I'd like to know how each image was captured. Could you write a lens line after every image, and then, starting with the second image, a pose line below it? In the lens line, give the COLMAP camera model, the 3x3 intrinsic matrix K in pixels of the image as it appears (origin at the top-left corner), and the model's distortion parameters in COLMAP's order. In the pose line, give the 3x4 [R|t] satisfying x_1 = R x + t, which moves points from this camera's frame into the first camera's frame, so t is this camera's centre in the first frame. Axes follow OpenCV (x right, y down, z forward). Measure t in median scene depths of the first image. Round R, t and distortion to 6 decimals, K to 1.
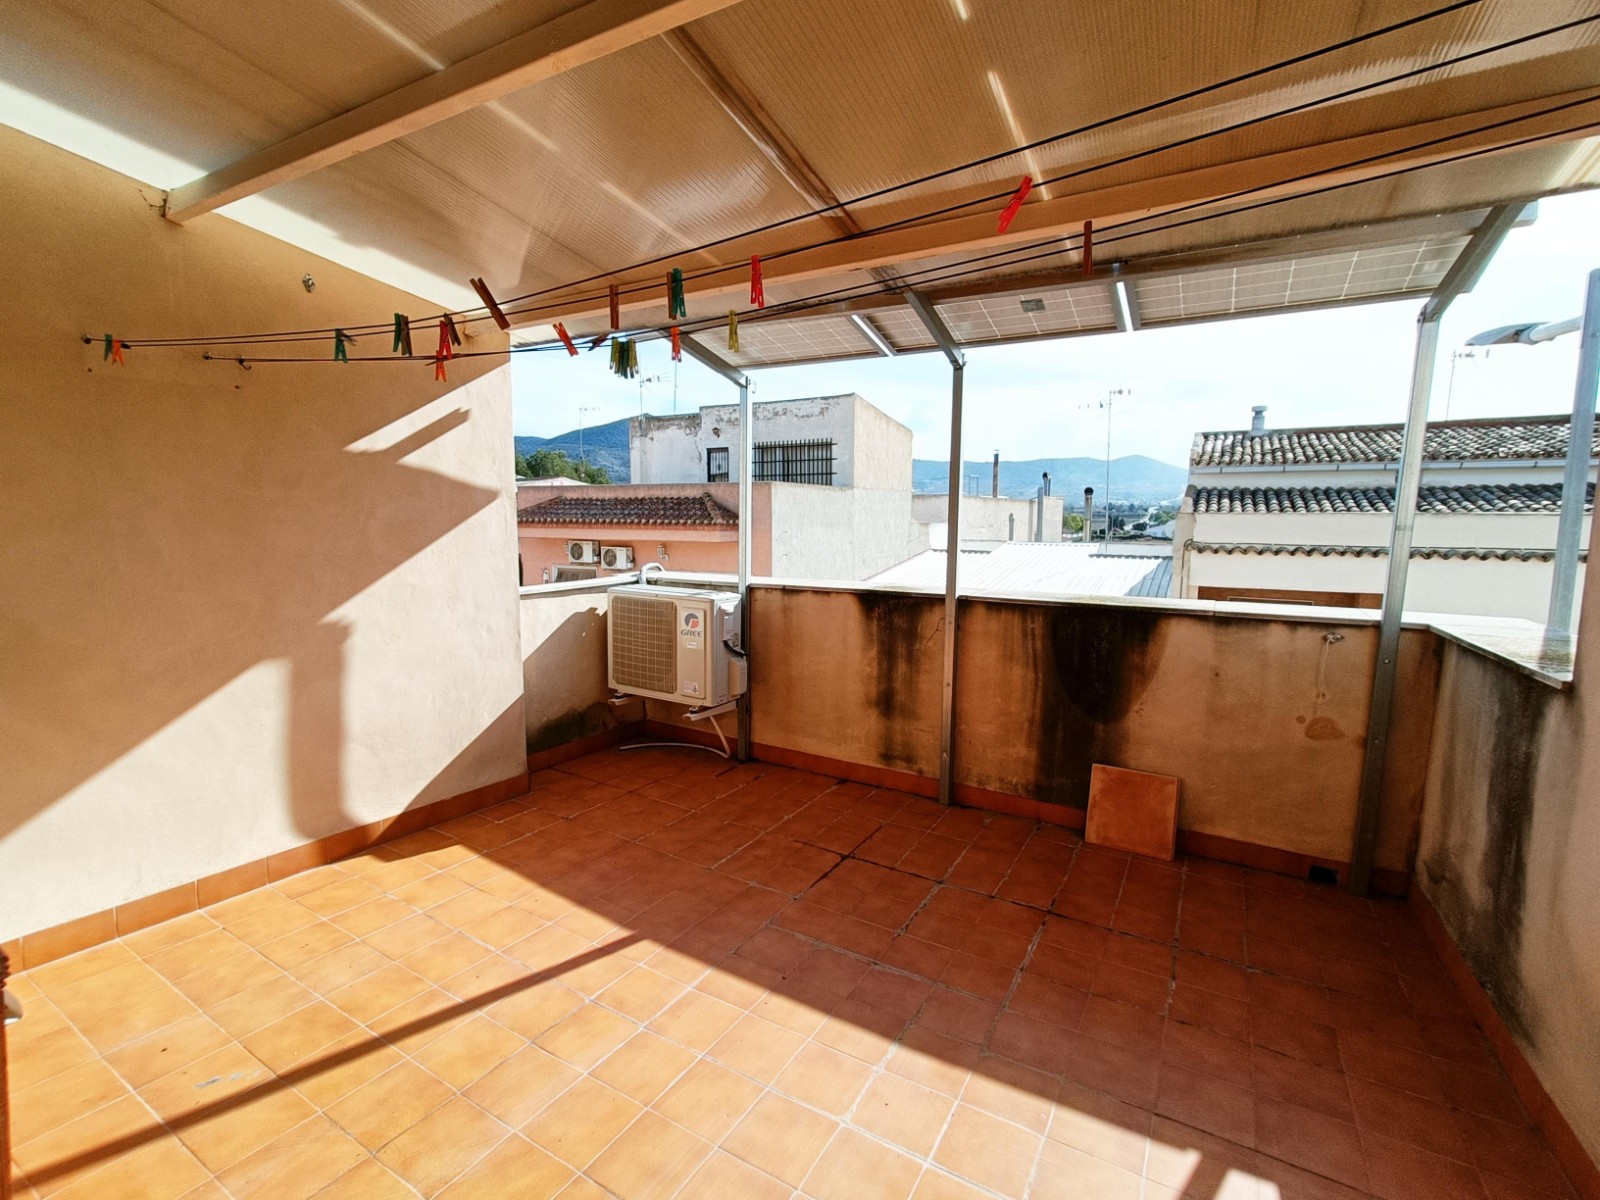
lens RADIAL K [[716.7, 0, 807.6], [0, 716.7, 599.1], [0, 0, 1]] dist [-0.000057, 0.000354]
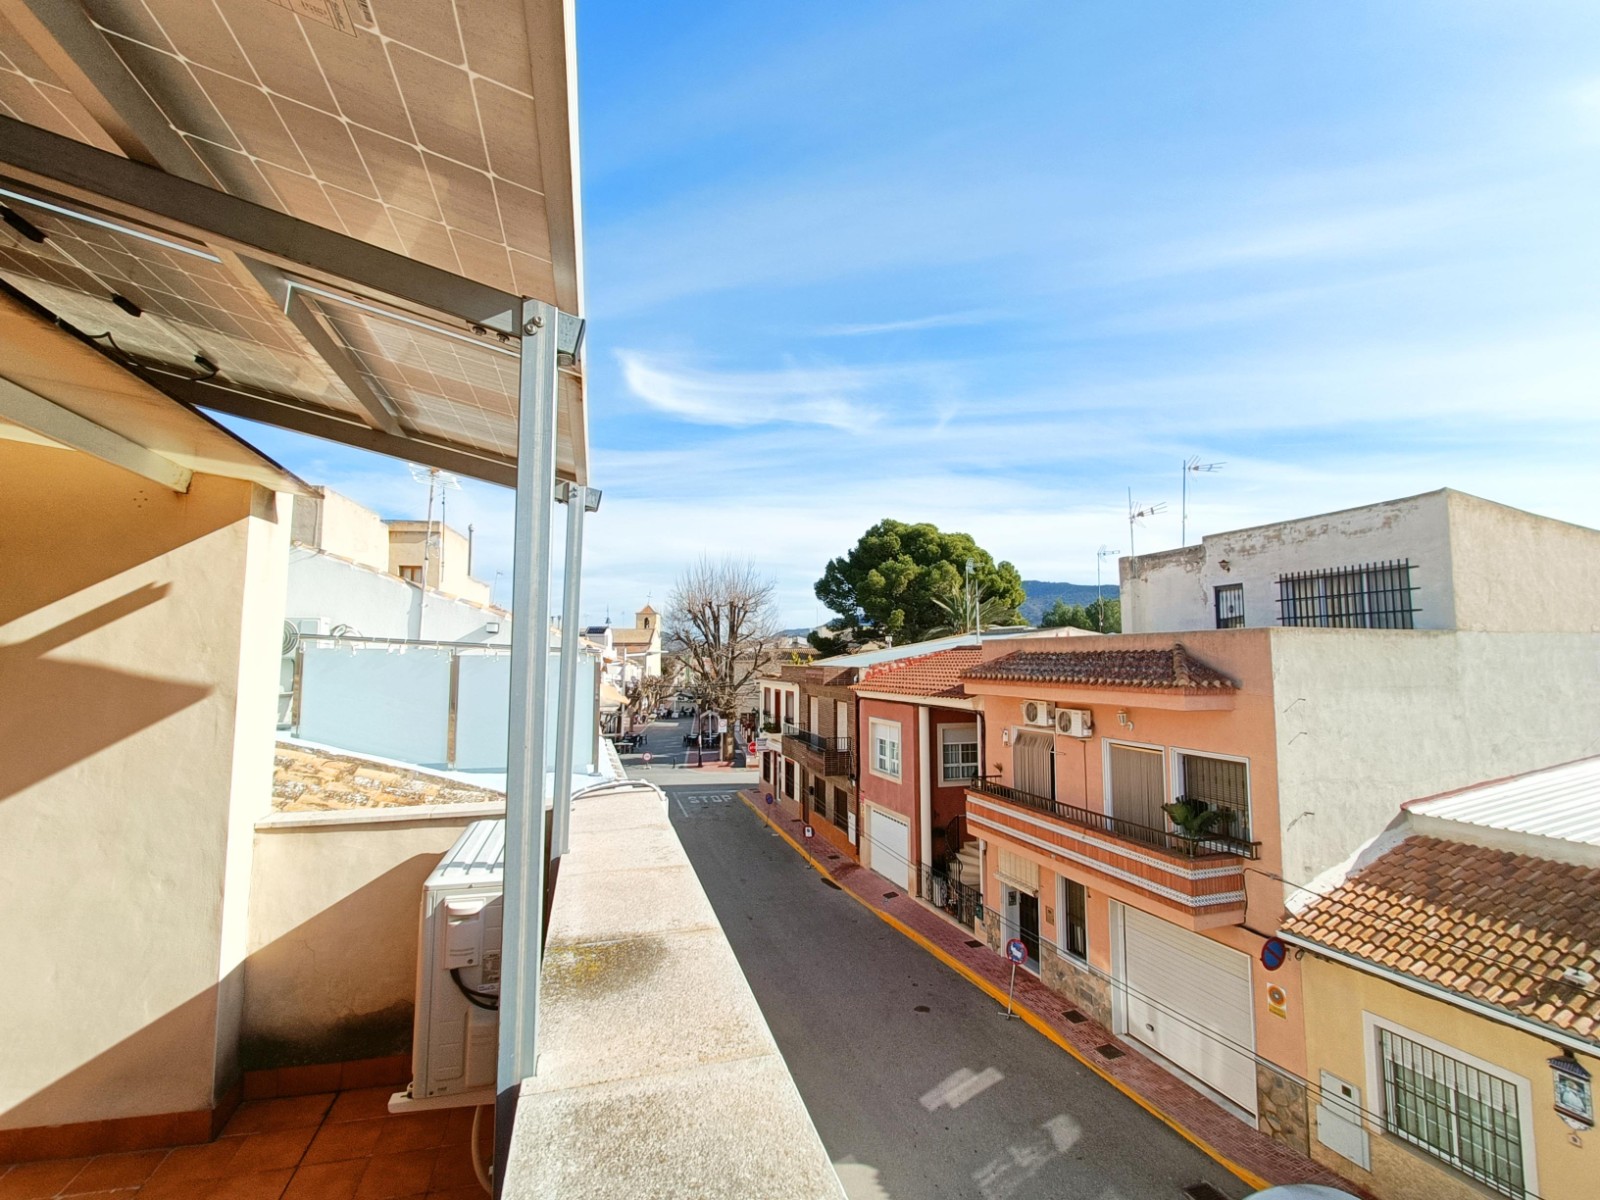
lens RADIAL K [[716.7, 0, 801.5], [0, 716.7, 601.8], [0, 0, 1]] dist [-0.000057, 0.000354]
pose [[0.719923, -0.058519, -0.691582, 0.108535], [-0.081014, 0.982542, -0.167473, -0.033864], [0.689309, 0.176596, 0.702614, 0.184024]]
